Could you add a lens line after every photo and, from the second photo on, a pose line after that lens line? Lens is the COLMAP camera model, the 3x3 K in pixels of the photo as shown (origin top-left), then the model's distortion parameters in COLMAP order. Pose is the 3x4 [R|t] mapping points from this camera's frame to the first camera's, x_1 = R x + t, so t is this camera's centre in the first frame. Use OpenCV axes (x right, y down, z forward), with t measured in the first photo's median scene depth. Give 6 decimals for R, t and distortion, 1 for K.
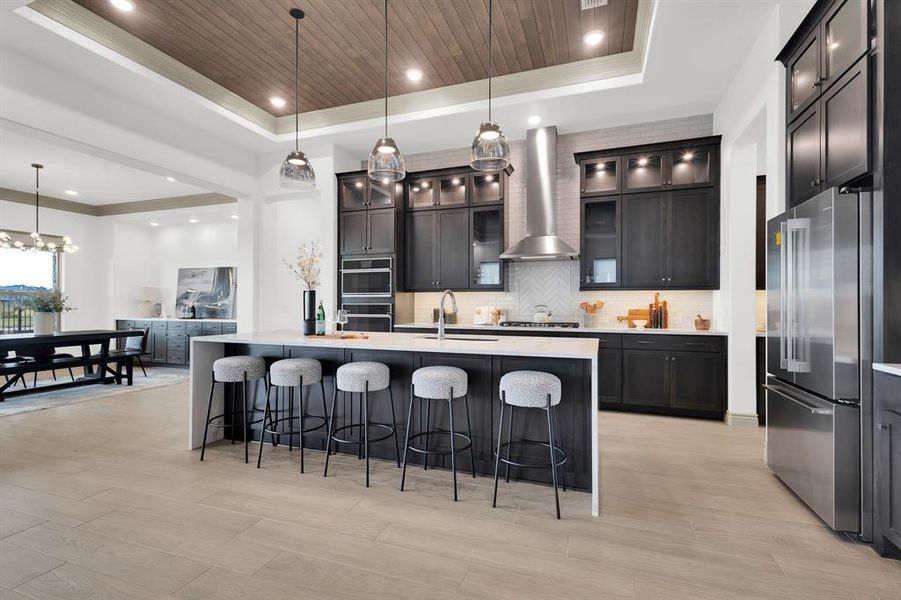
lens RADIAL K [[417.4, 0, 450.1], [0, 417.4, 303.1], [0, 0, 1]] dist [0.013708, -0.000281]
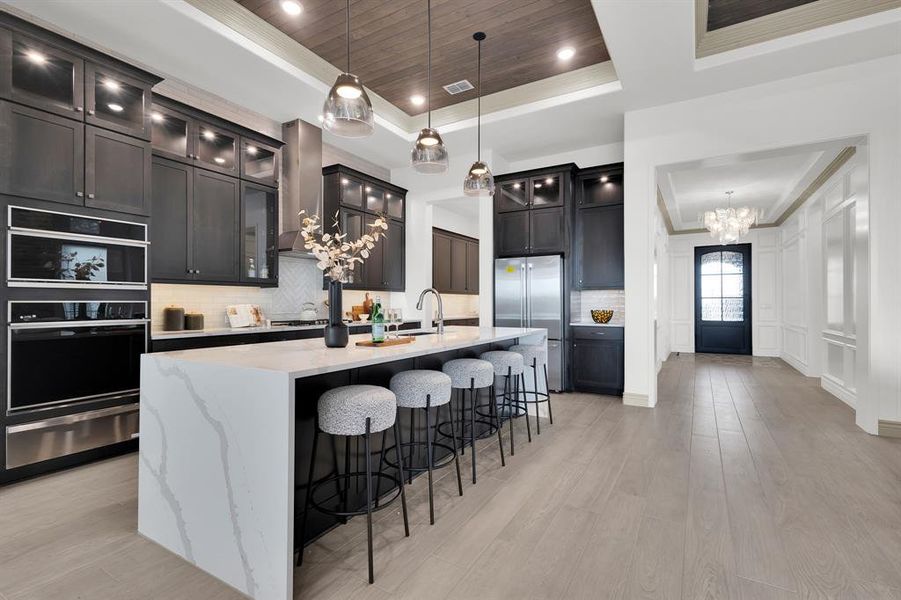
lens RADIAL K [[415.0, 0, 449.9], [0, 415.0, 298.8], [0, 0, 1]] dist [0.018313, -0.006243]
pose [[0.188705, 0.007013, 0.982009, -0.655089], [-0.001473, 0.999975, -0.006858, 0.001822], [-0.982033, -0.000153, 0.188711, 0.465856]]
